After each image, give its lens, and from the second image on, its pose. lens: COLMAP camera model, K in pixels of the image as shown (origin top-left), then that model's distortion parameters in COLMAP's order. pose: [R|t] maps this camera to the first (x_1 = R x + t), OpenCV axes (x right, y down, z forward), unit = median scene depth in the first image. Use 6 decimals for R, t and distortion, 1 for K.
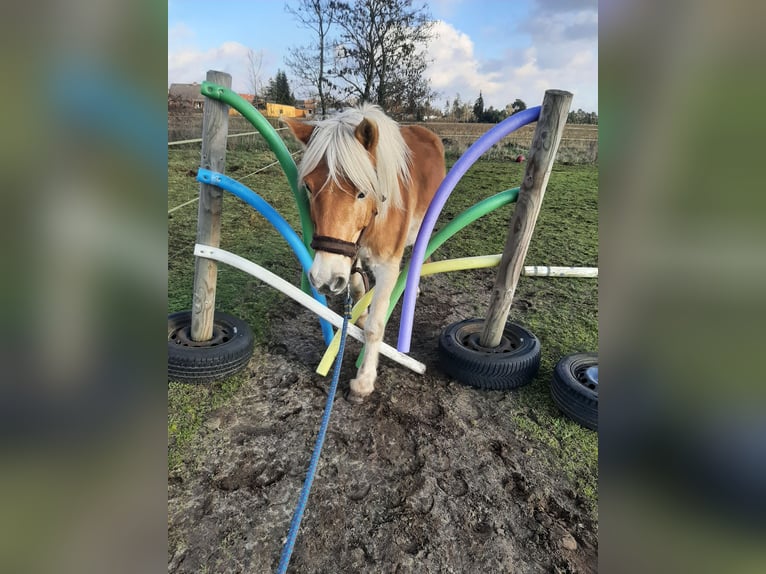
lens RADIAL K [[442.6, 0, 383.0], [0, 442.6, 287.0], [0, 0, 1]] dist [-0.041910, -0.001146]
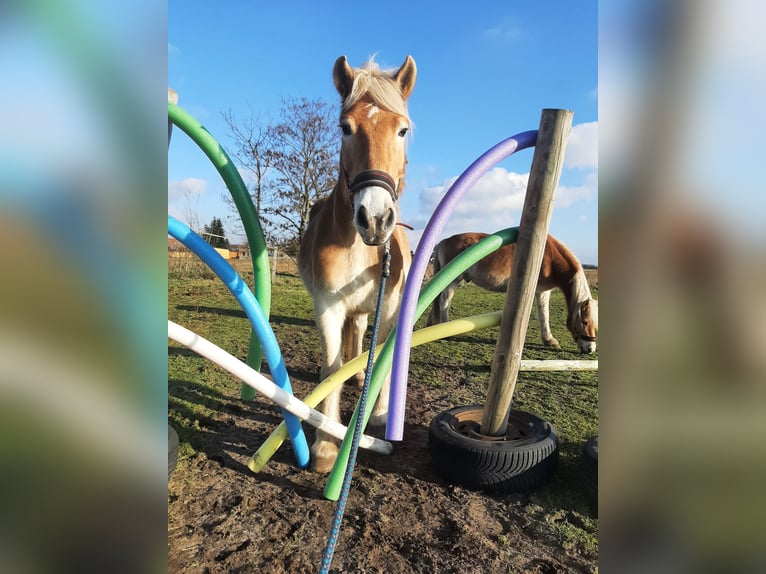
lens RADIAL K [[442.6, 0, 383.0], [0, 442.6, 287.0], [0, 0, 1]] dist [-0.041910, -0.001146]
pose [[0.988583, -0.021329, 0.149160, -0.068503], [0.064332, 0.954915, -0.289826, 0.101688], [-0.136253, 0.296113, 0.945385, 0.226084]]
